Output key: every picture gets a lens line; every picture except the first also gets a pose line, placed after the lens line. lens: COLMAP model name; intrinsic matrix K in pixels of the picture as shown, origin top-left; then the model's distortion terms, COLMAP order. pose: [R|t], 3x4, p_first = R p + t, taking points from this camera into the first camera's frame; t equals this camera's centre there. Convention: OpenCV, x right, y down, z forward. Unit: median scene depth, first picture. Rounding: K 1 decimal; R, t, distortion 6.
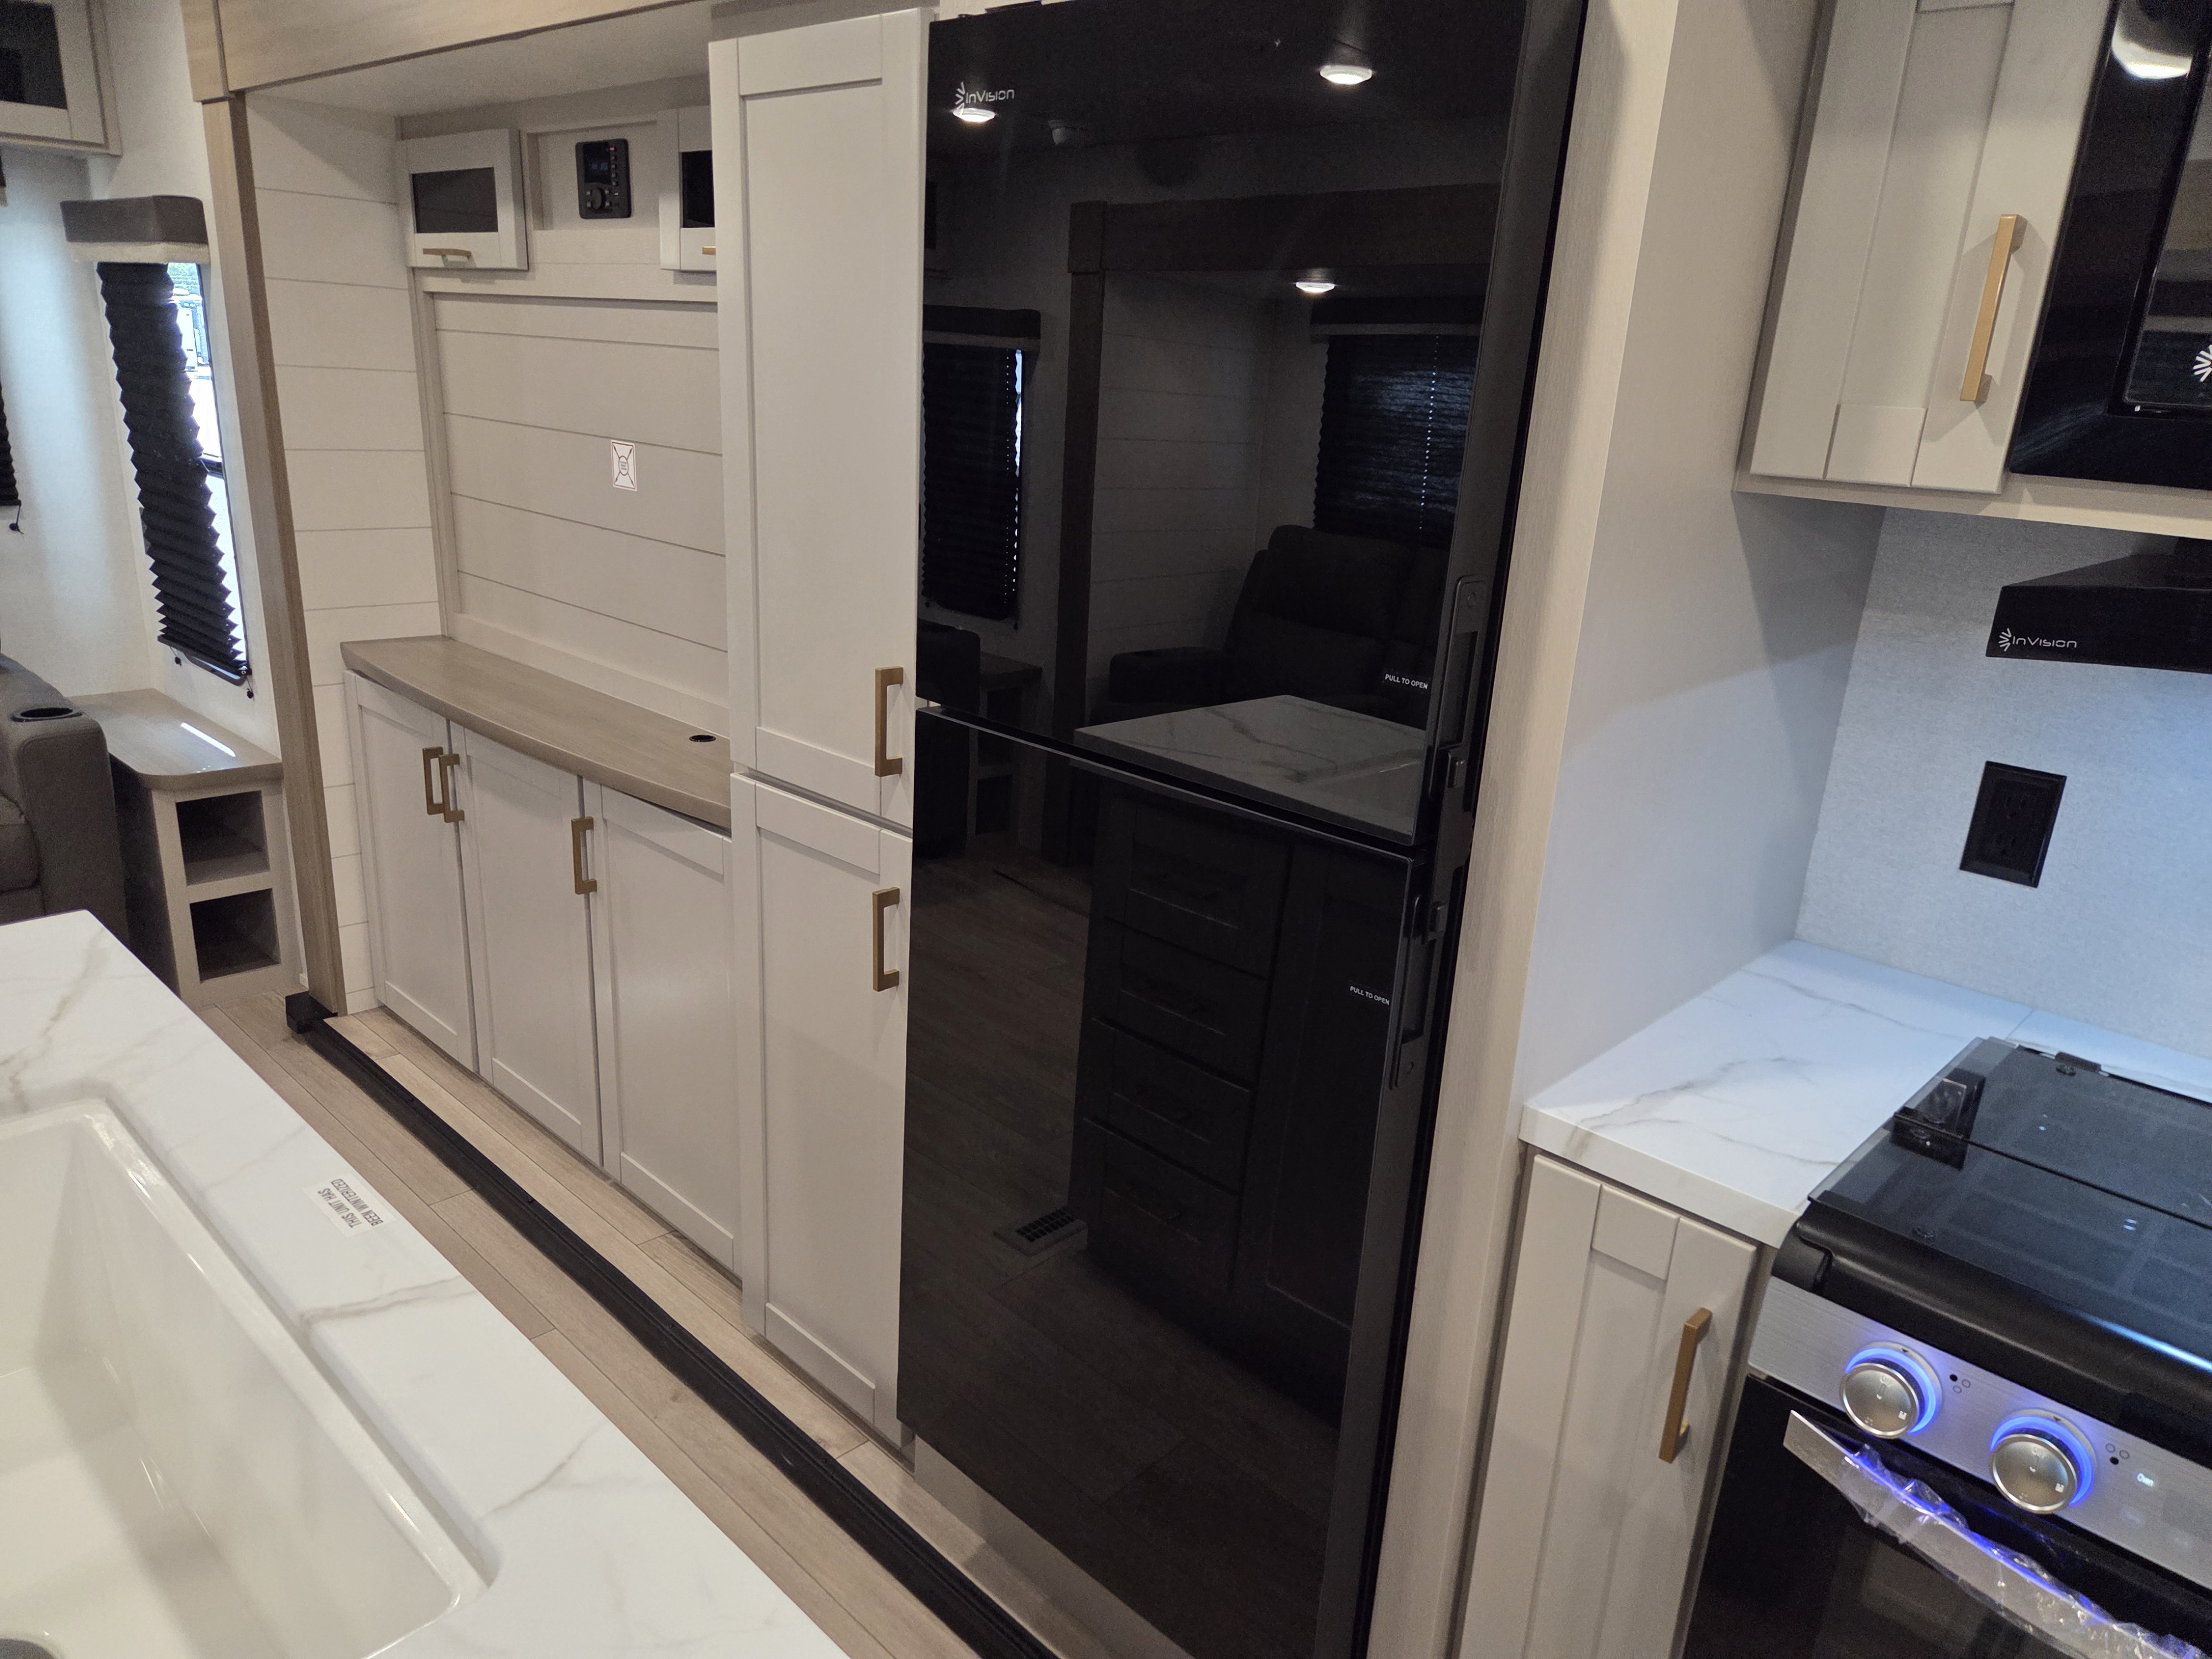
lens RADIAL K [[1486.0, 0, 1118.9], [0, 1486.0, 836.2], [0, 0, 1]] dist [0.074153, -0.059893]
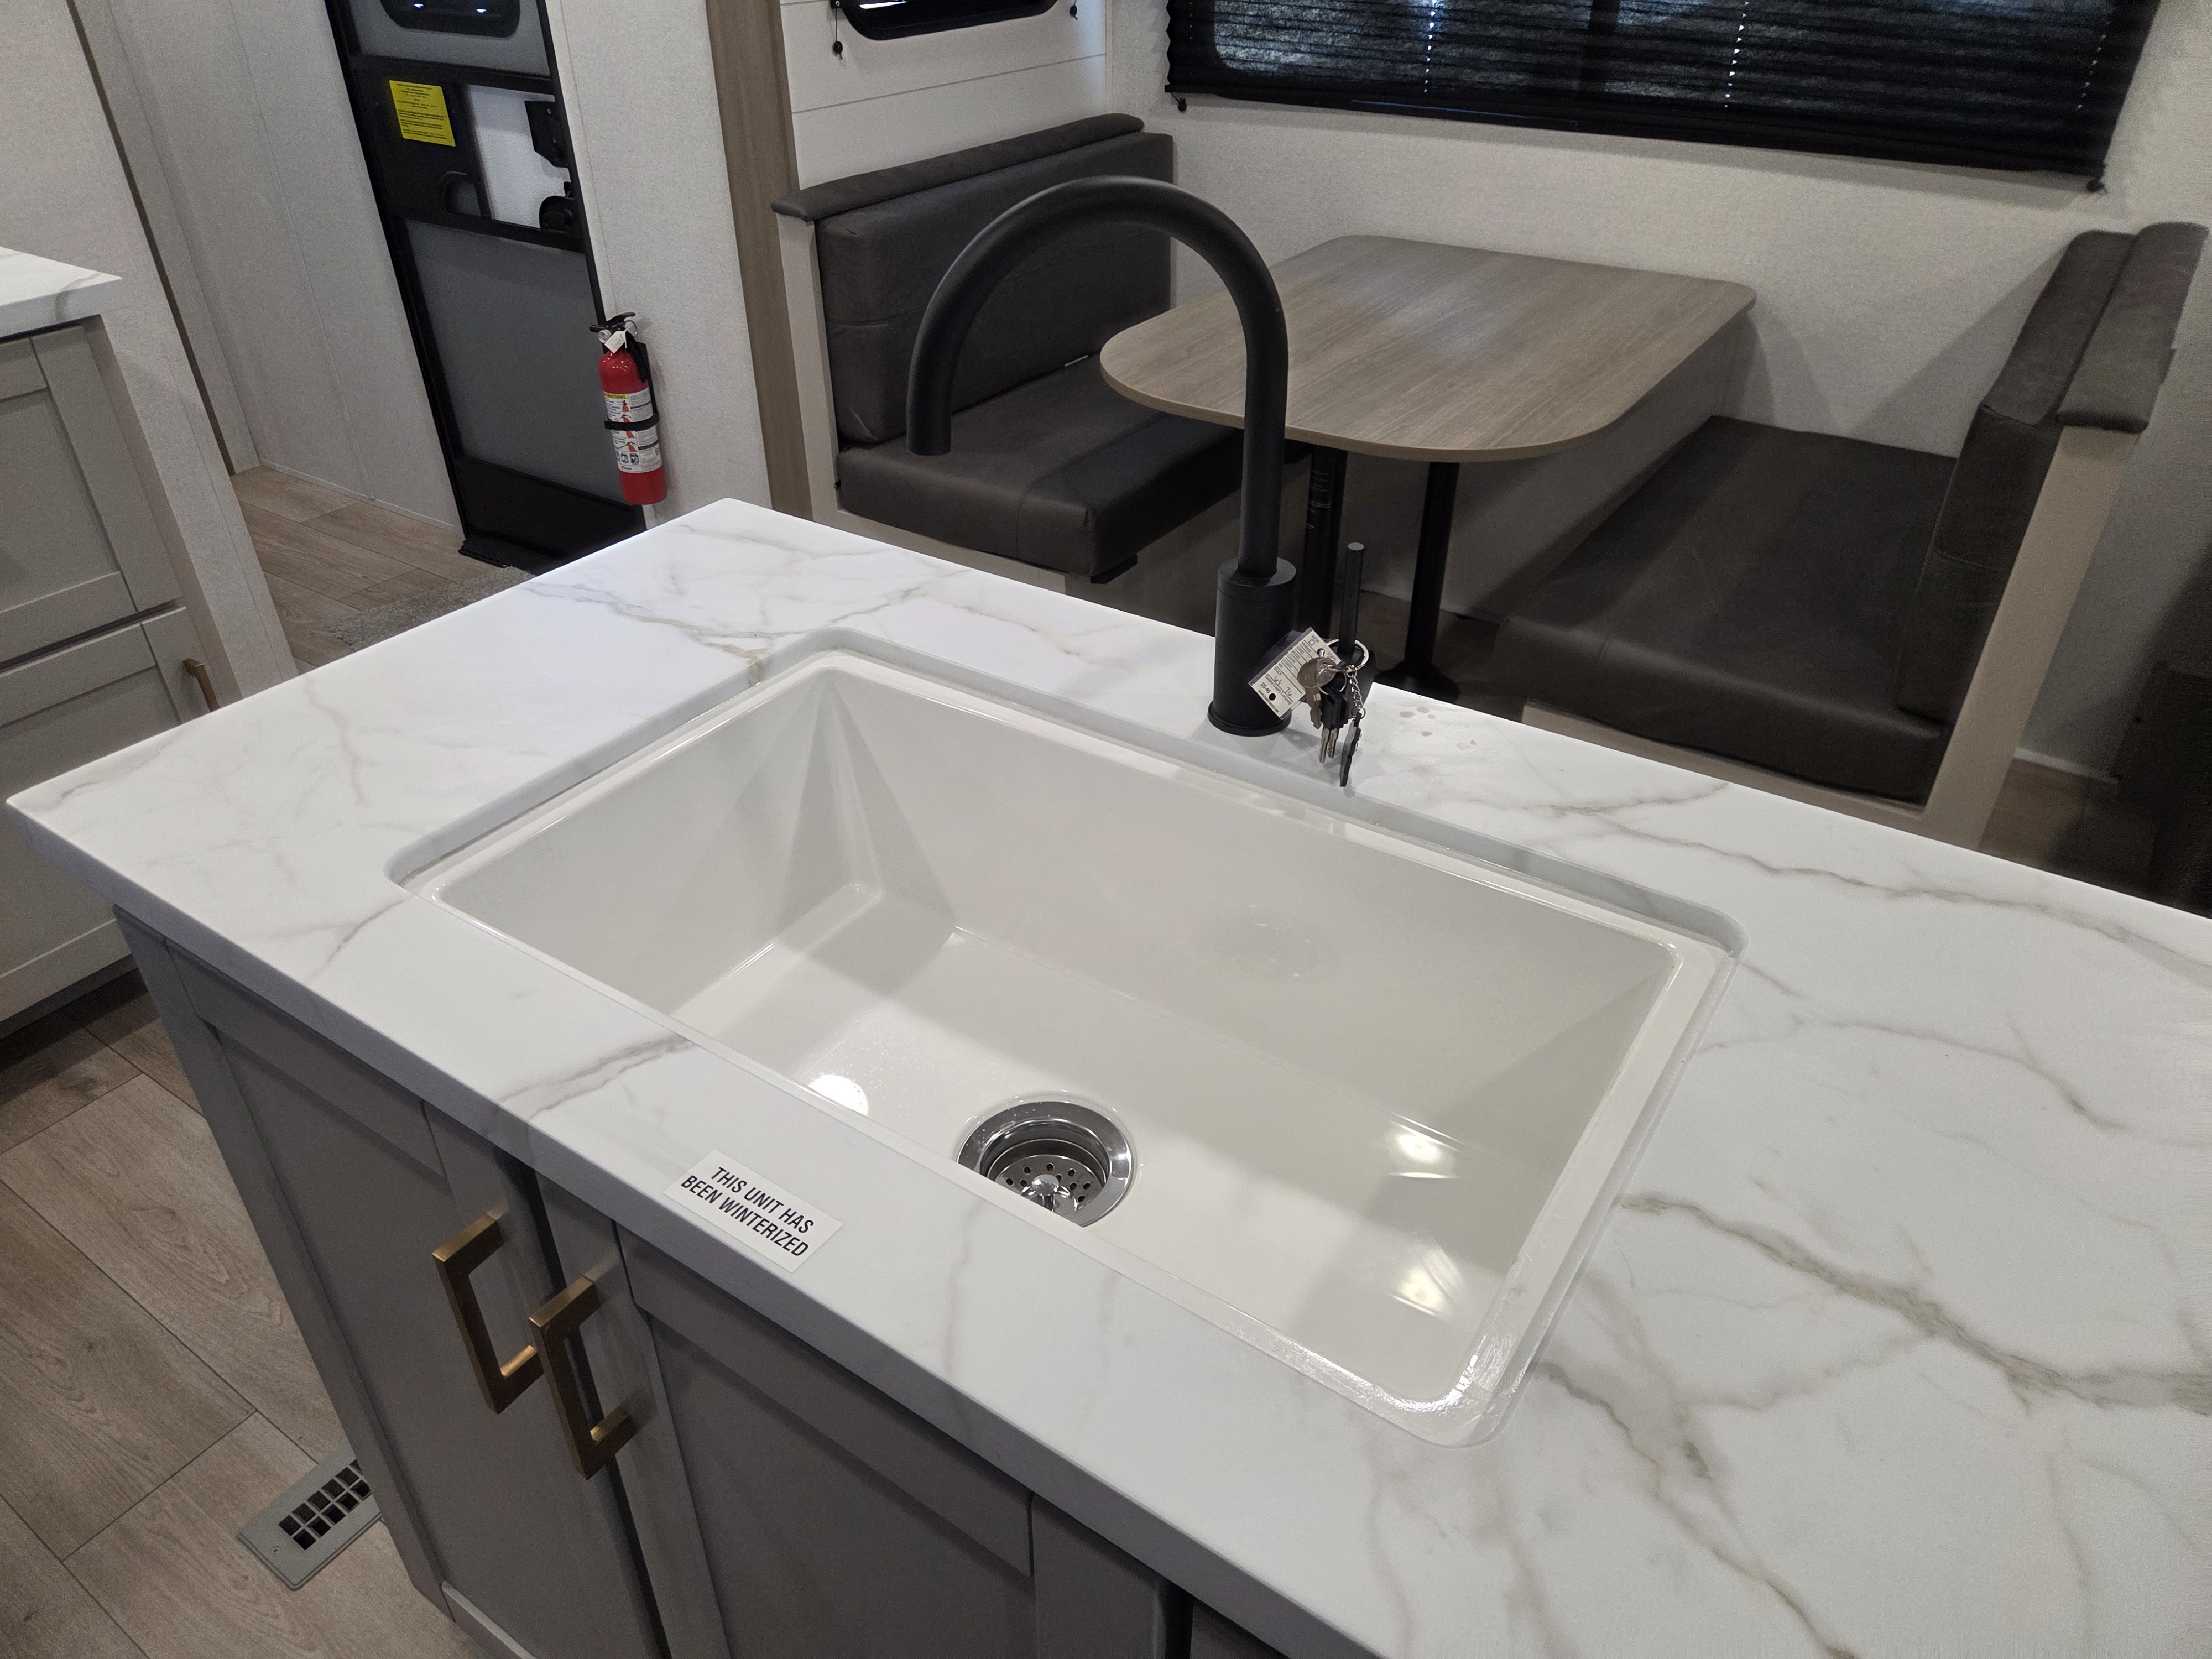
lens RADIAL K [[1496.4, 0, 1095.7], [0, 1496.4, 800.7], [0, 0, 1]] dist [0.059470, -0.052639]
pose [[-0.984846, 0.050891, -0.165795, -0.326559], [-0.095211, 0.640383, 0.762132, -0.228954], [0.144958, 0.766368, -0.625833, 0.760861]]
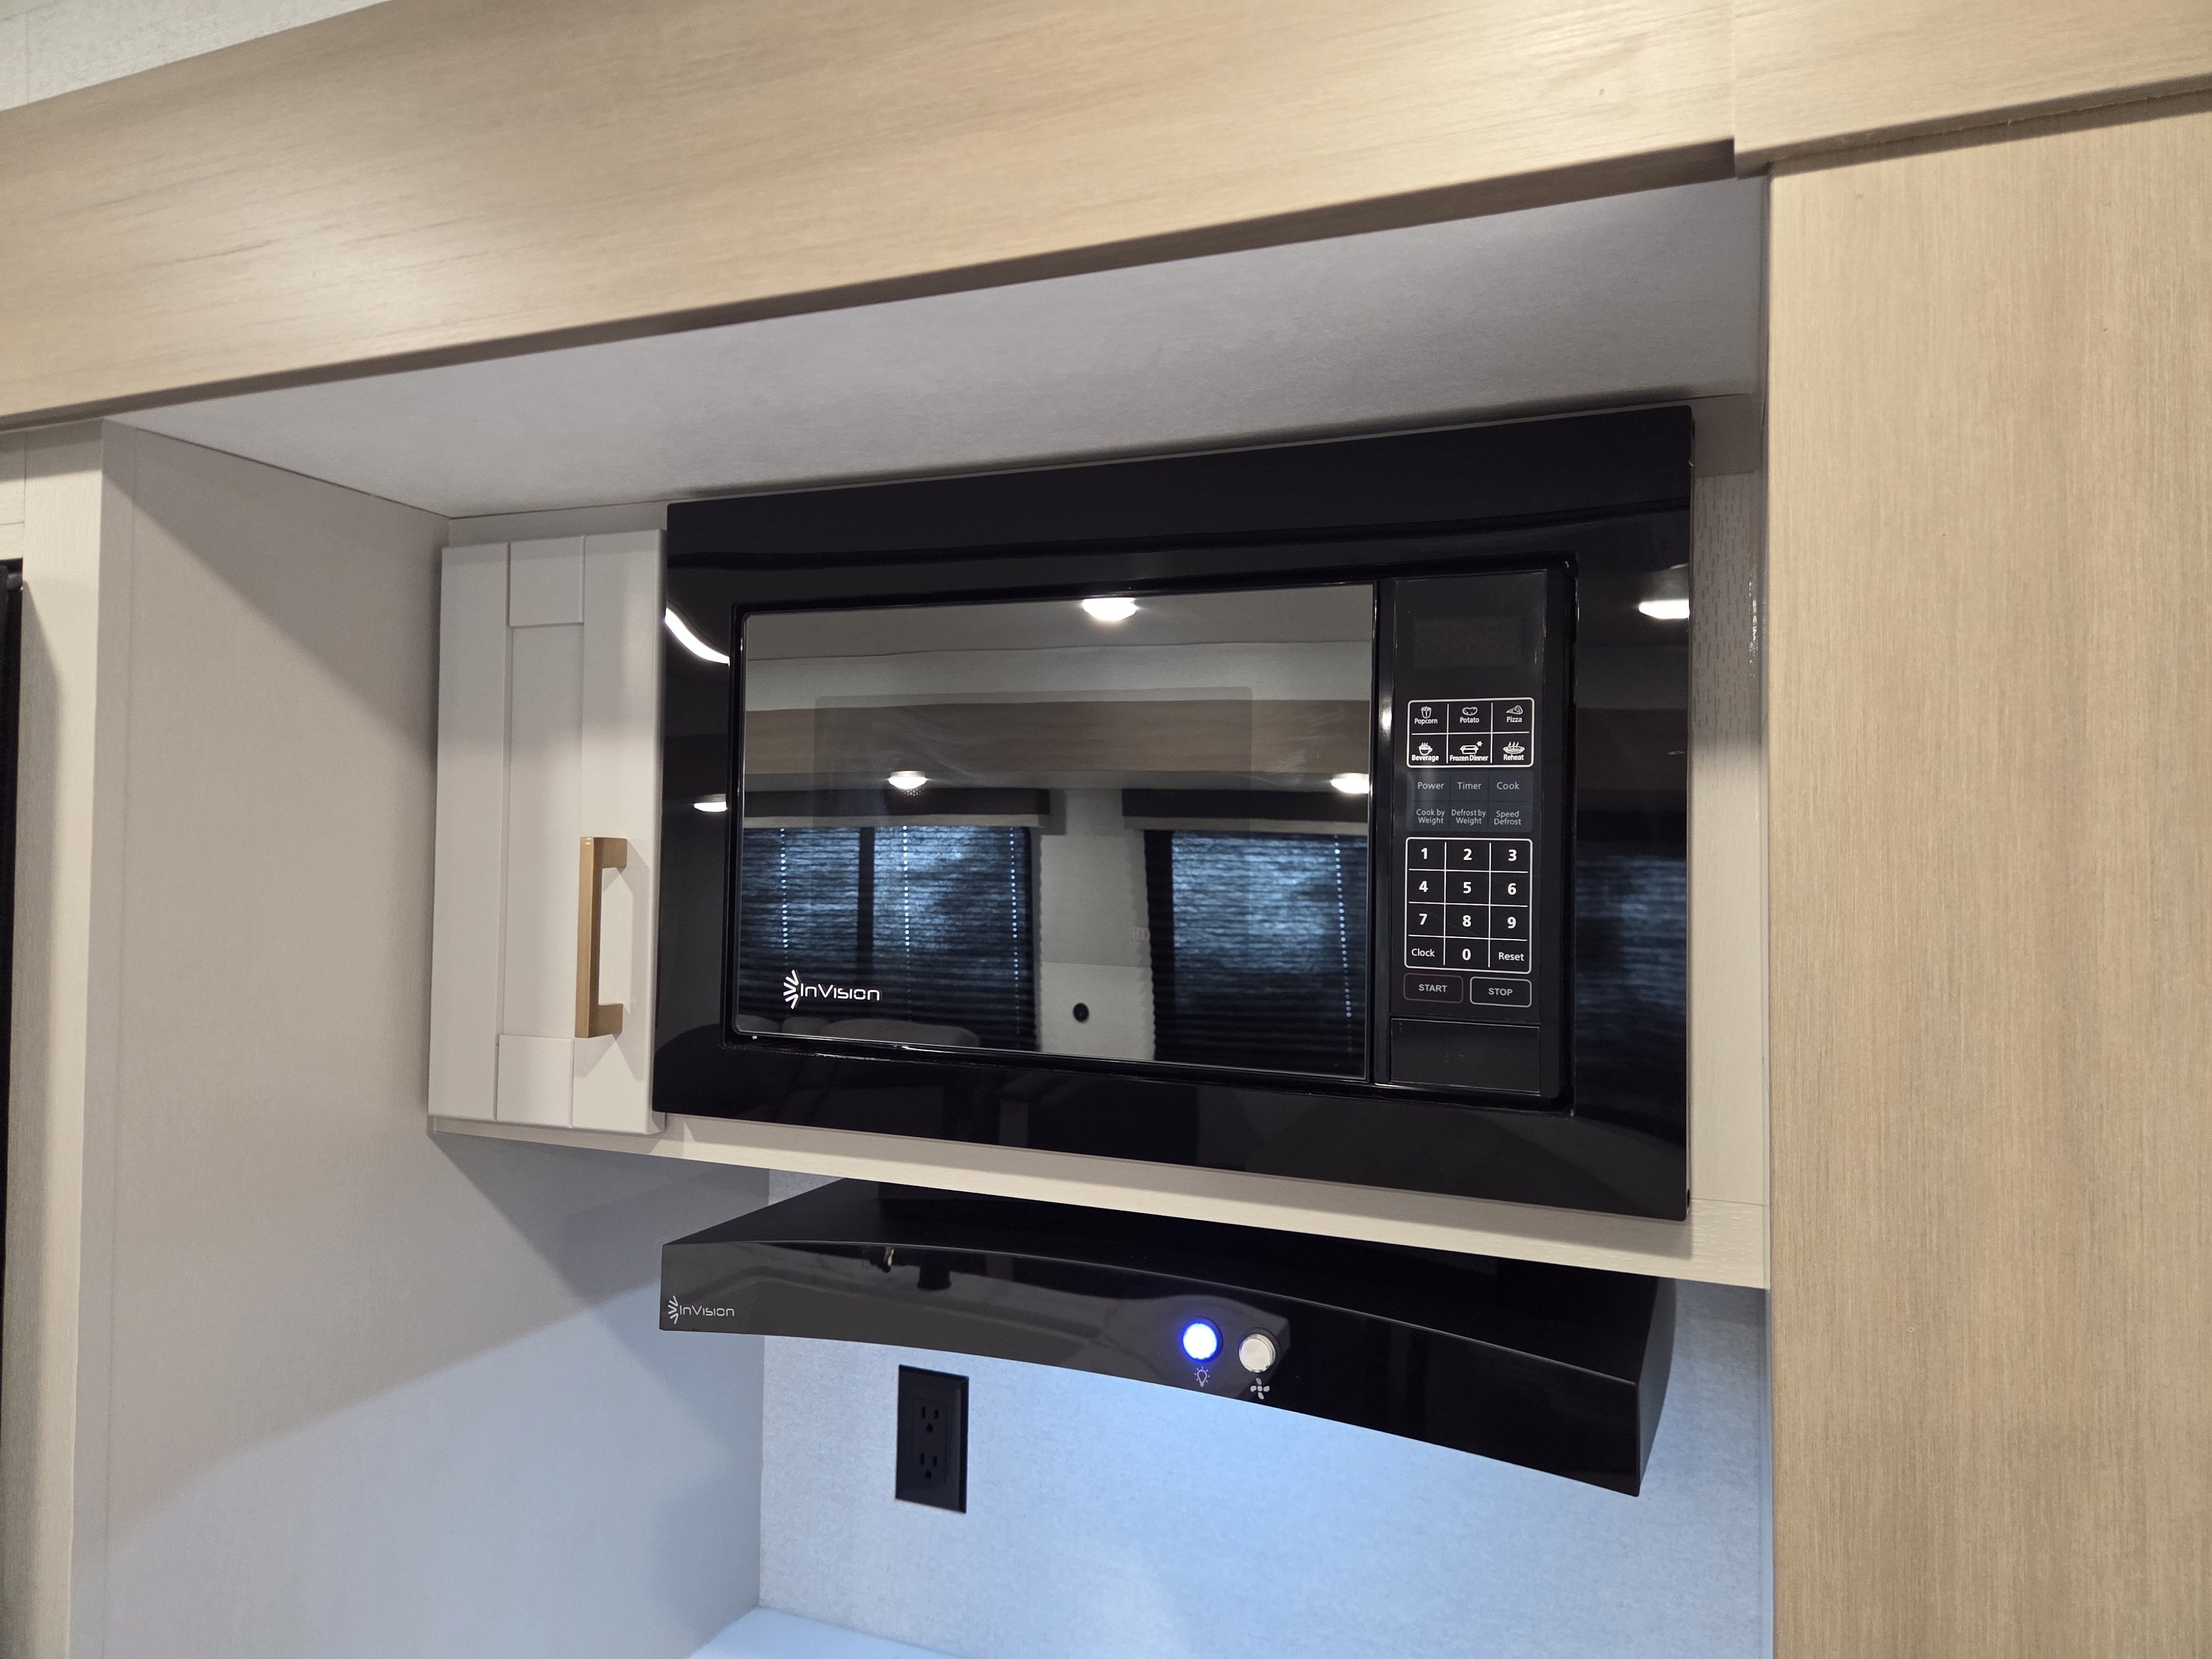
lens RADIAL K [[1510.5, 0, 1081.6], [0, 1510.5, 824.2], [0, 0, 1]] dist [0.006688, 0.002214]
pose [[0.937940, -0.039932, 0.344491, 0.347004], [0.145149, 0.947359, -0.285381, -0.075161], [-0.314961, 0.317672, 0.894362, 0.068098]]
